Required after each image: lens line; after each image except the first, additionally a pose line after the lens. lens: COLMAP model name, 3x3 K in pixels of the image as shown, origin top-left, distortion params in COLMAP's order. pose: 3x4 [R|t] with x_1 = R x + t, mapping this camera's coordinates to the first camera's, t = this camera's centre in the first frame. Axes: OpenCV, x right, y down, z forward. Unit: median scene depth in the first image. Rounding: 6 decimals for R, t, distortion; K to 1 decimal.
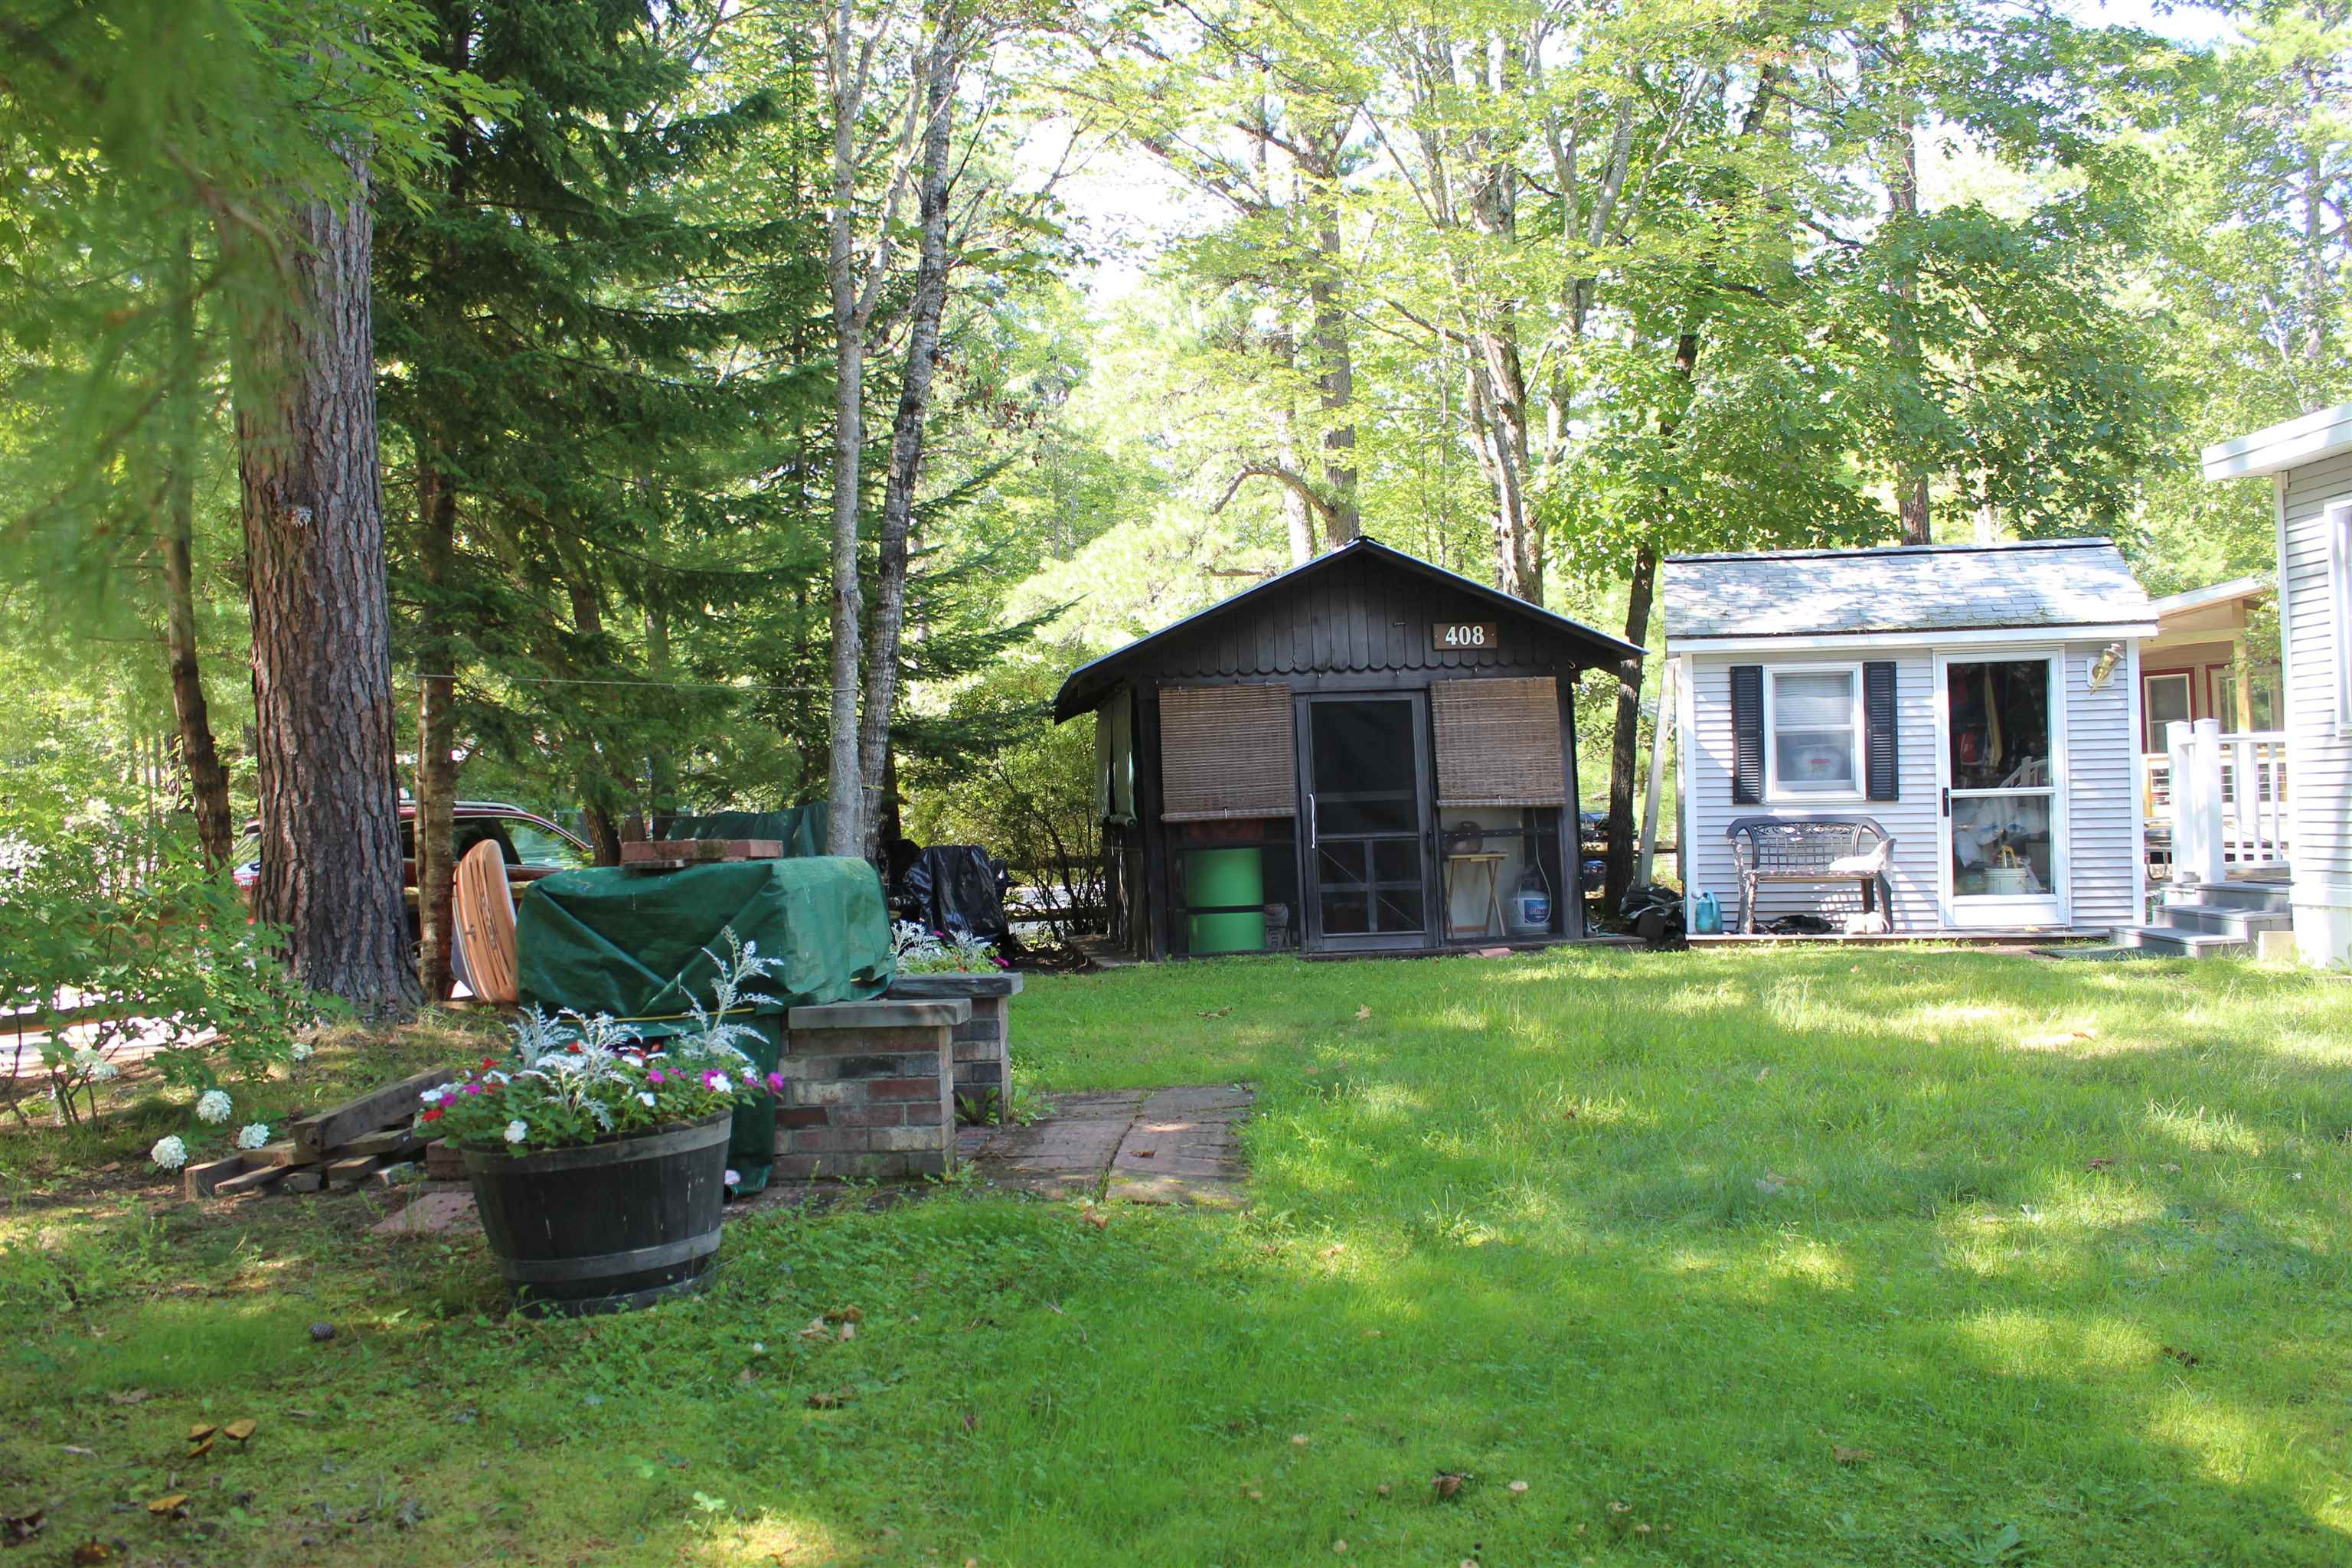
lens RADIAL K [[1943.2, 0, 1177.6], [0, 1943.2, 786.5], [0, 0, 1]] dist [-0.123634, 0.067579]
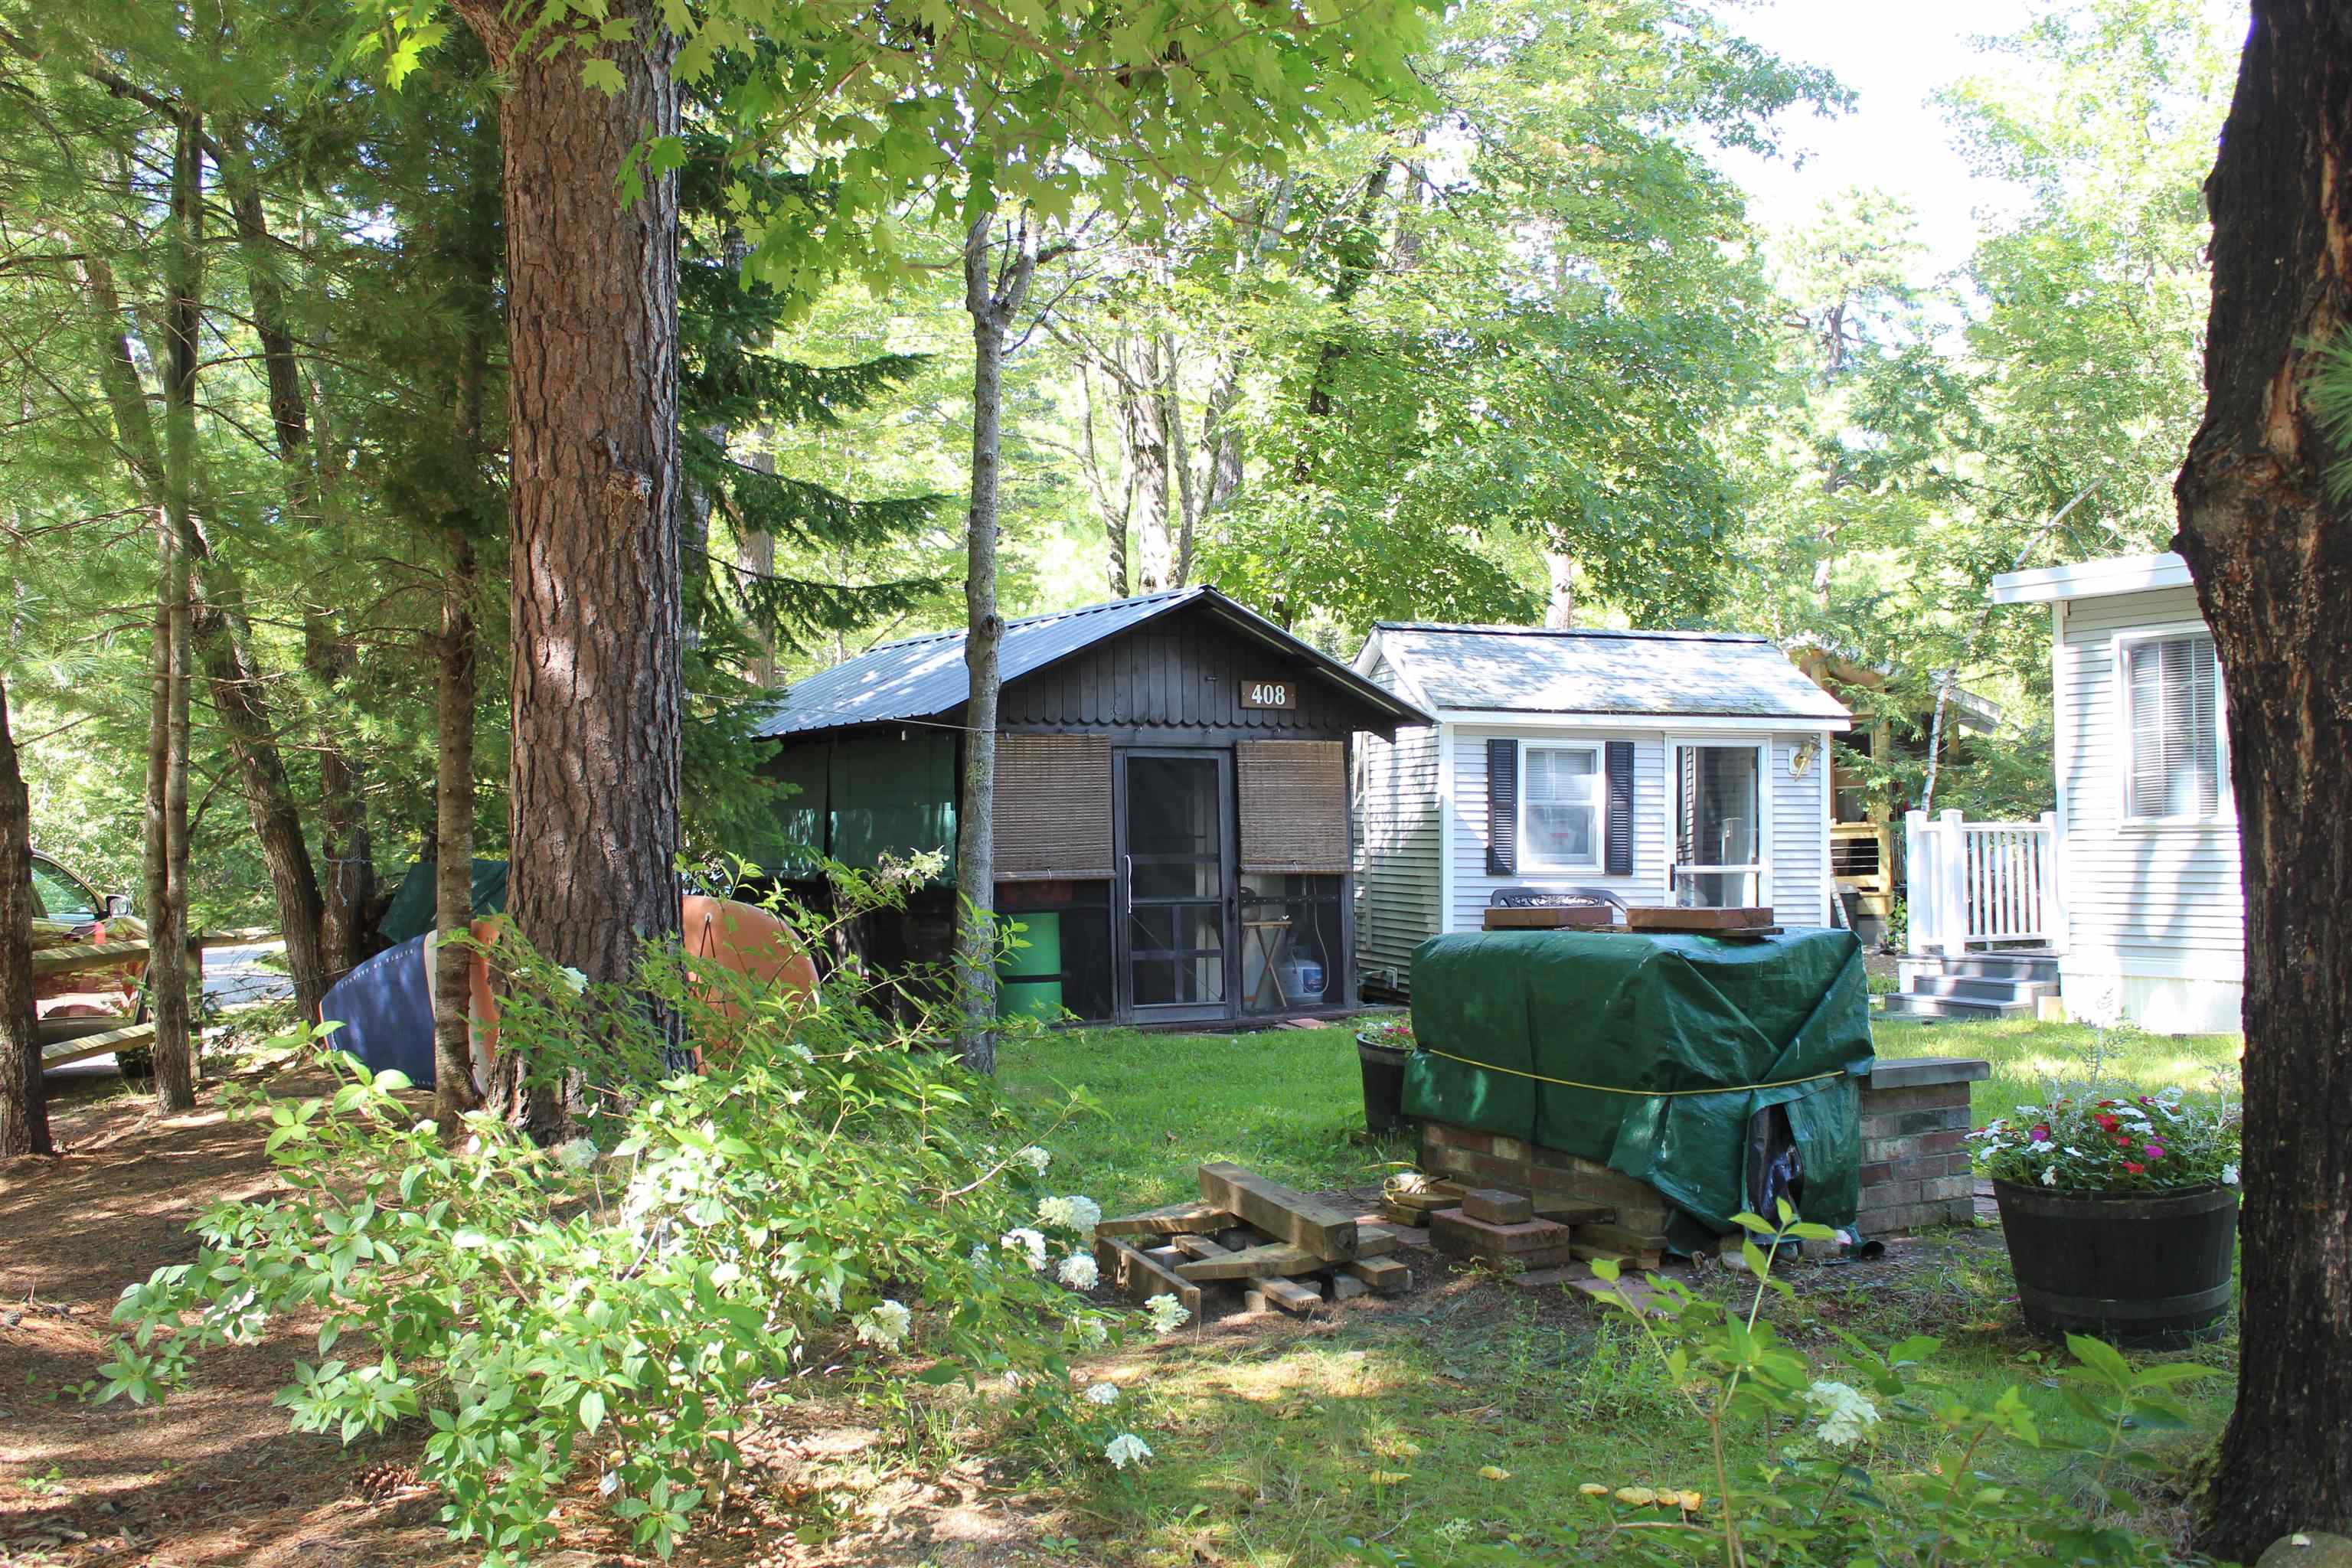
lens RADIAL K [[2213.0, 0, 1171.0], [0, 2213.0, 789.5], [0, 0, 1]] dist [-0.108966, 0.000000]
pose [[0.886715, 0.038218, 0.460733, -0.401057], [-0.027487, 0.999172, -0.029981, 0.003580], [-0.461498, 0.013921, 0.887032, 0.046989]]
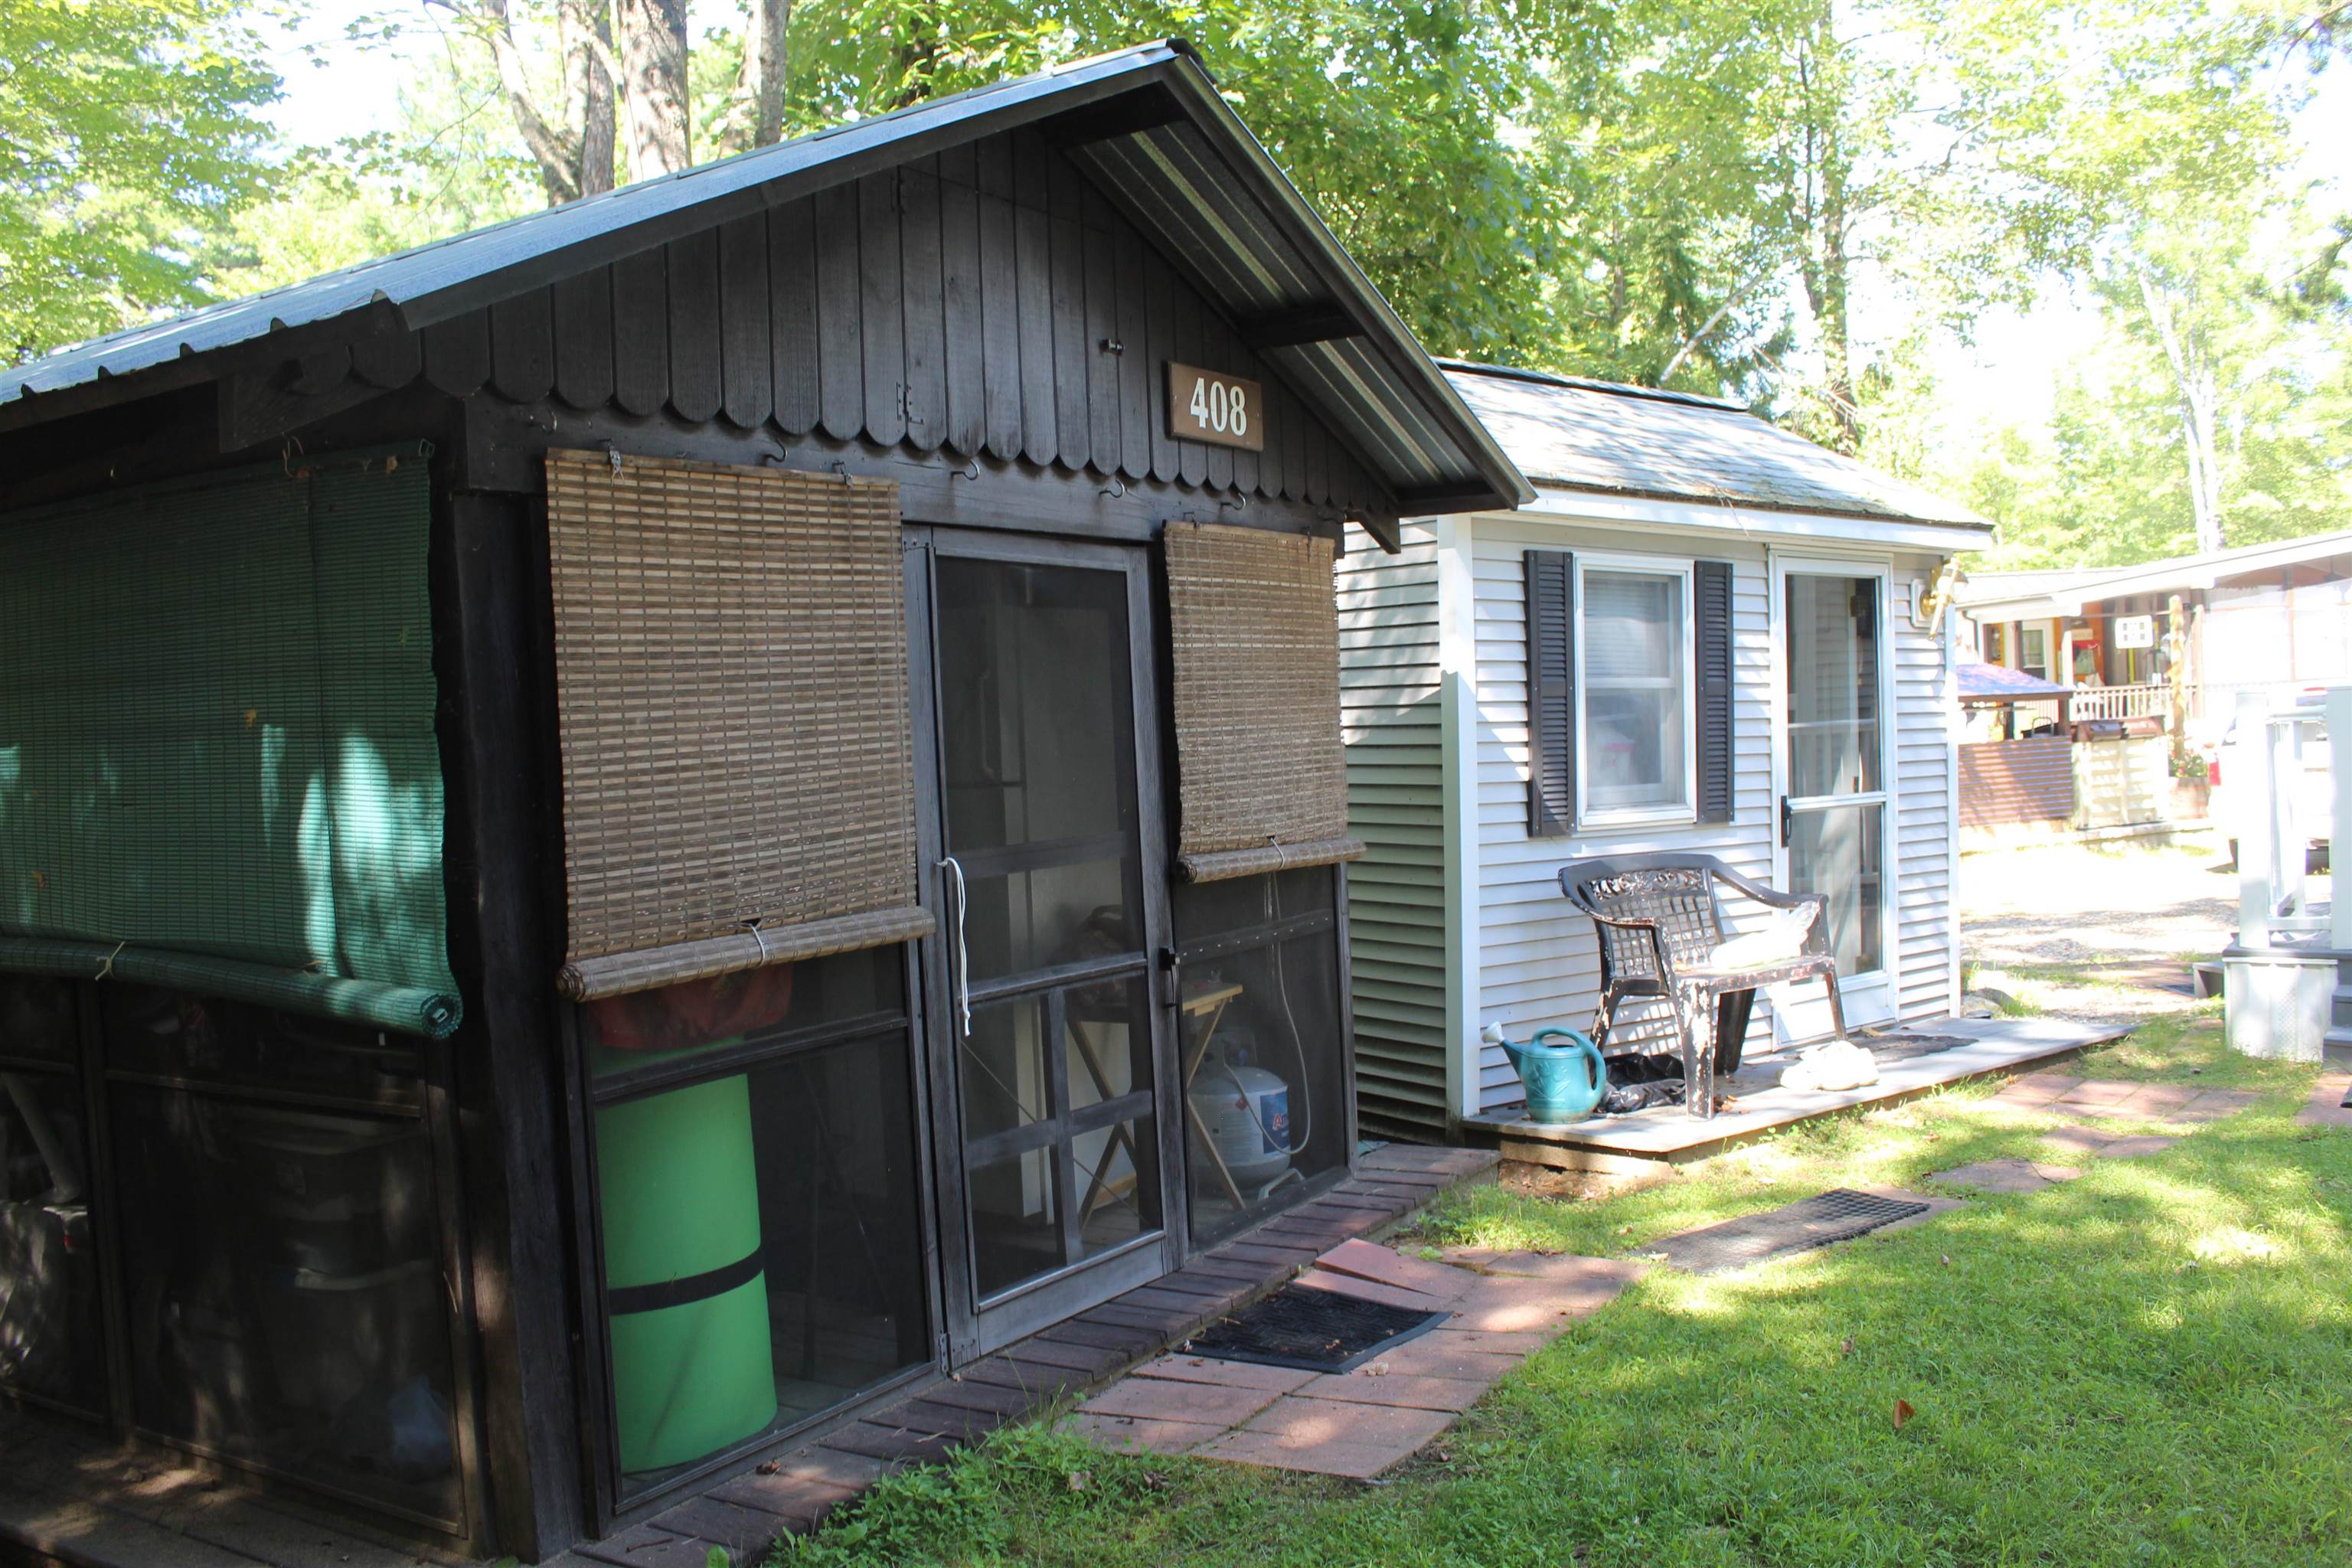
lens RADIAL K [[1943.2, 0, 1173.8], [0, 1943.2, 780.4], [0, 0, 1]] dist [-0.123634, 0.067579]
pose [[0.625012, -0.013094, 0.780506, -0.144804], [0.006810, 0.999913, 0.011321, -0.011339], [-0.780586, -0.001760, 0.625046, 0.779318]]
